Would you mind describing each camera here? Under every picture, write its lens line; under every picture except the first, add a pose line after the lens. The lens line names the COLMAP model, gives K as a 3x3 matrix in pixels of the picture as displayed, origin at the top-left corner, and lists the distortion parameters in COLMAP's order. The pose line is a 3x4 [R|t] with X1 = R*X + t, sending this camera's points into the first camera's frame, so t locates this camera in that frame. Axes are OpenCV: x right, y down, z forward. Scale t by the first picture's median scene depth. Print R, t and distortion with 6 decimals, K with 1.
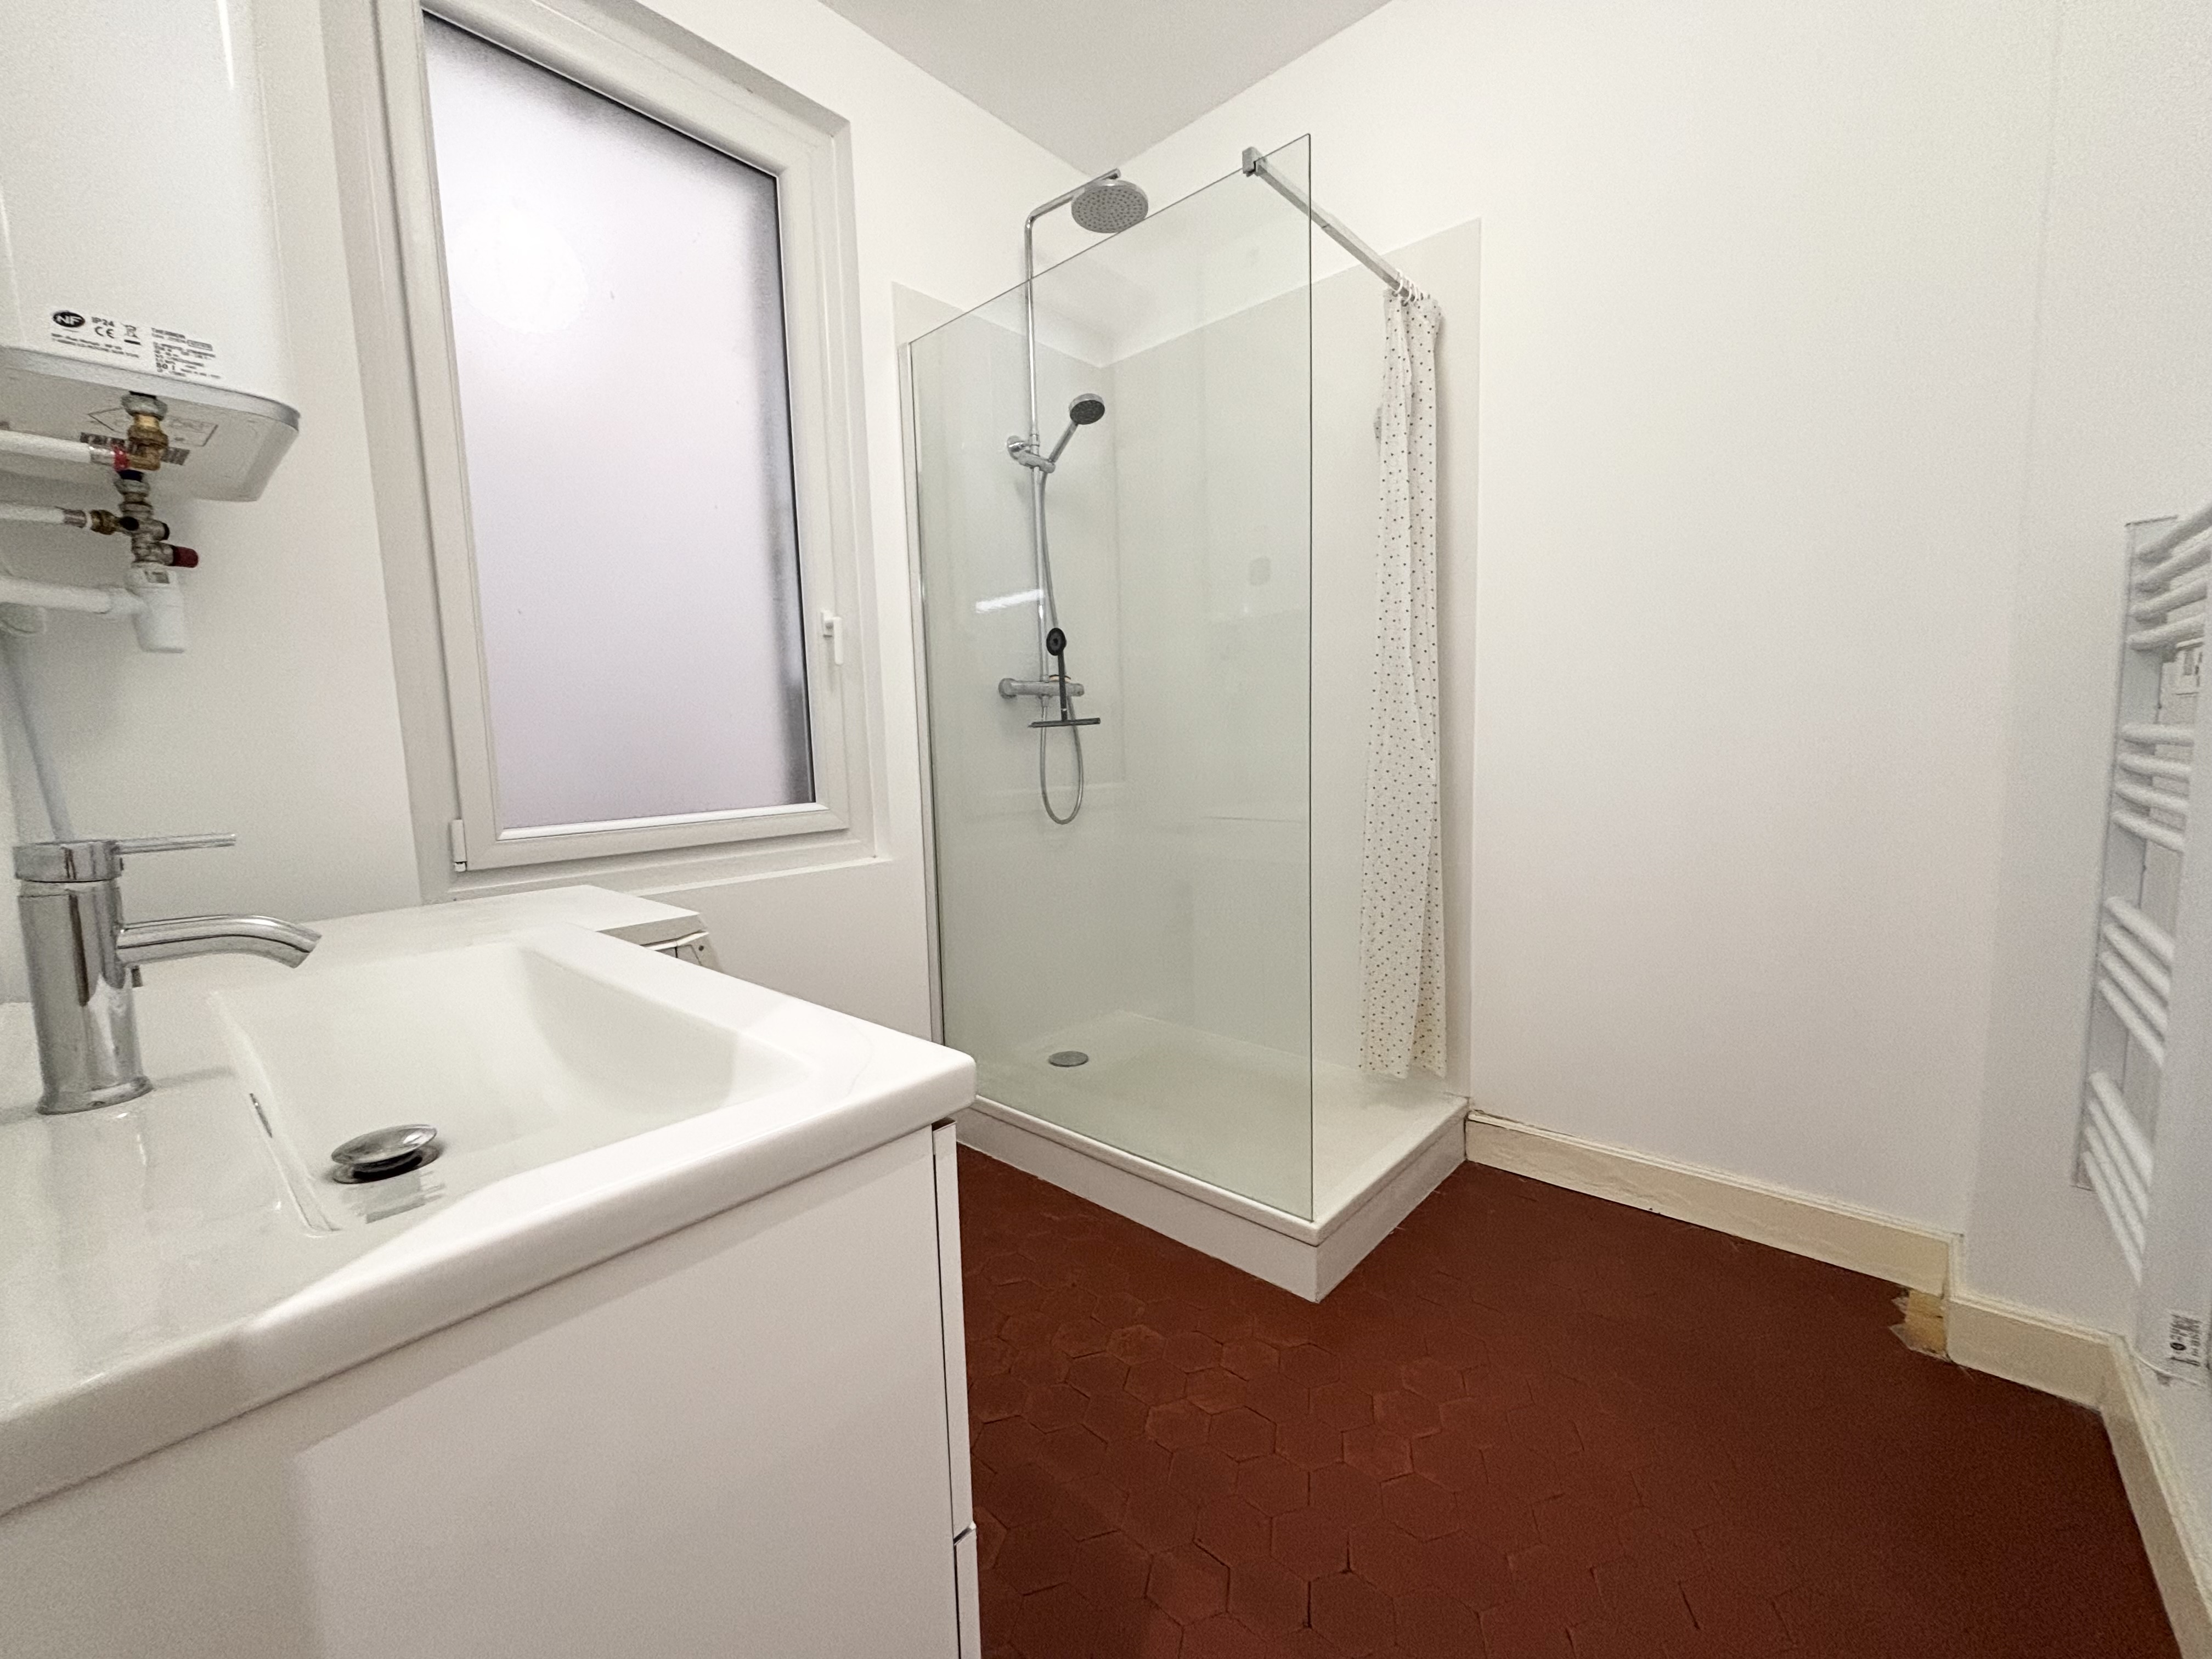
lens RADIAL K [[895.7, 0, 1102.5], [0, 895.7, 833.4], [0, 0, 1]] dist [-0.004125, -0.000244]
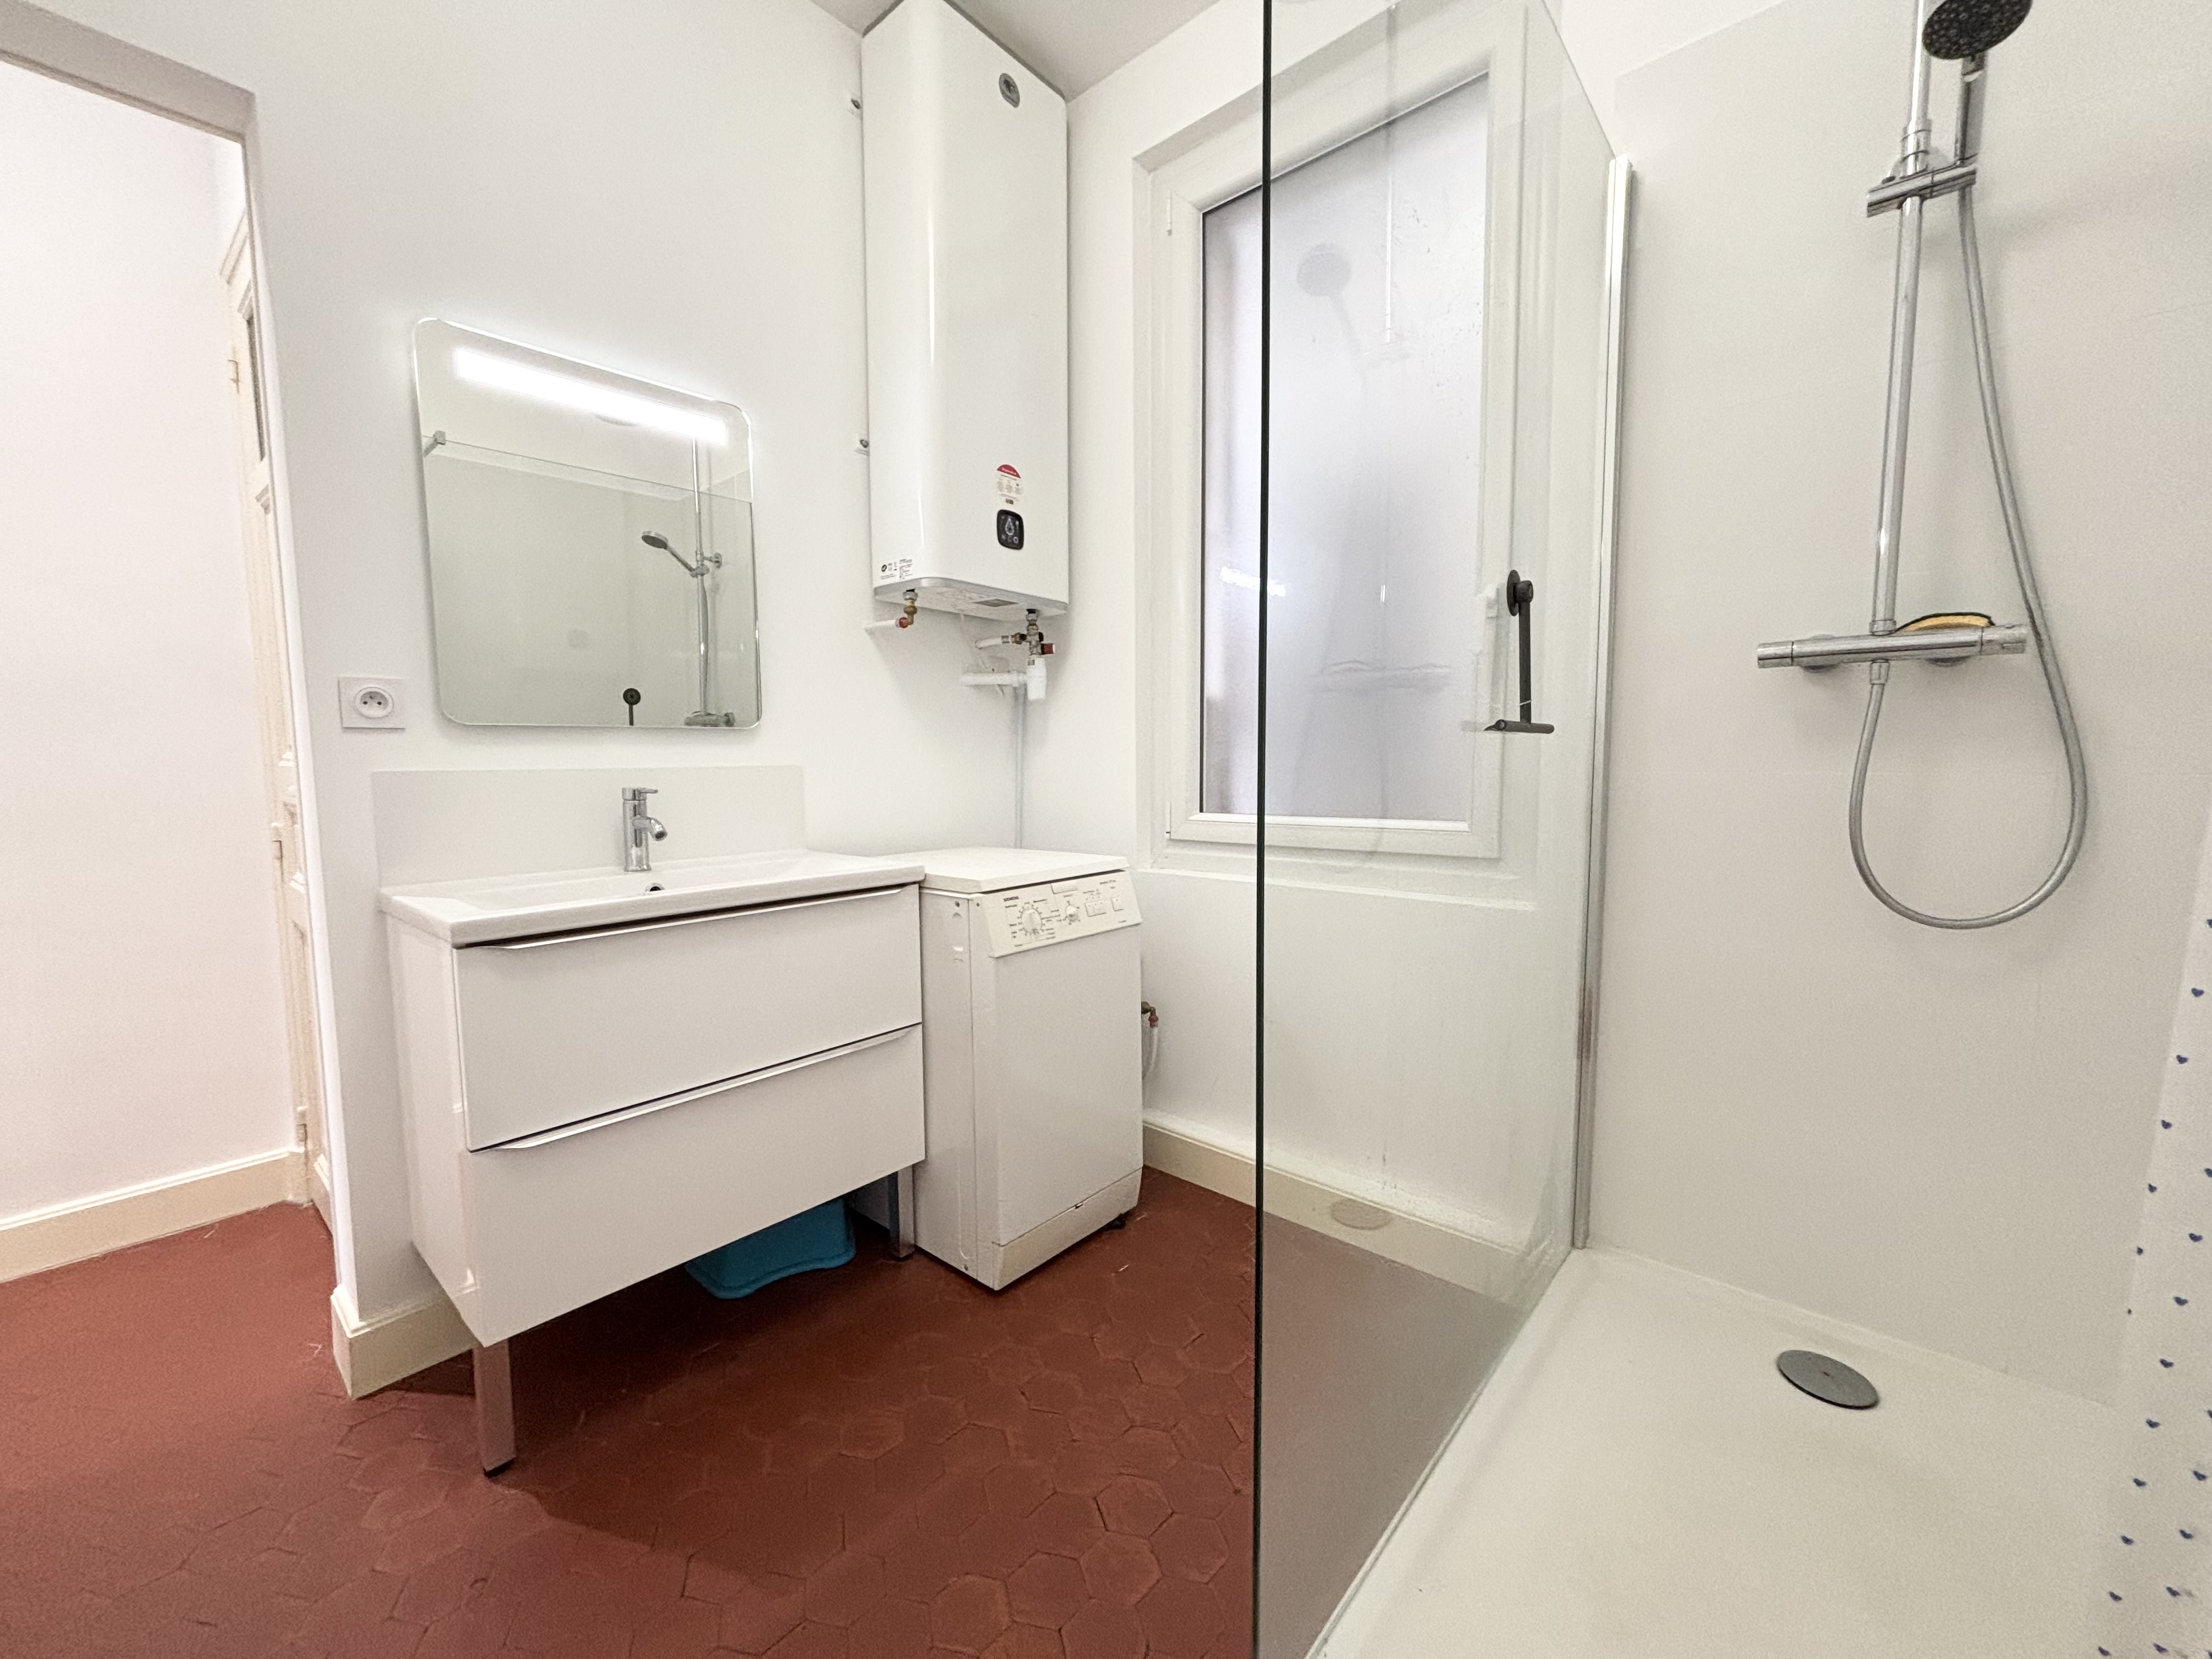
lens RADIAL K [[887.8, 0, 1110.6], [0, 887.8, 831.9], [0, 0, 1]] dist [0.001894, -0.000025]
pose [[0.021652, 0.105890, -0.994142, 0.671231], [-0.097932, 0.989818, 0.103297, -0.103708], [0.994958, 0.095122, 0.031801, 0.856088]]
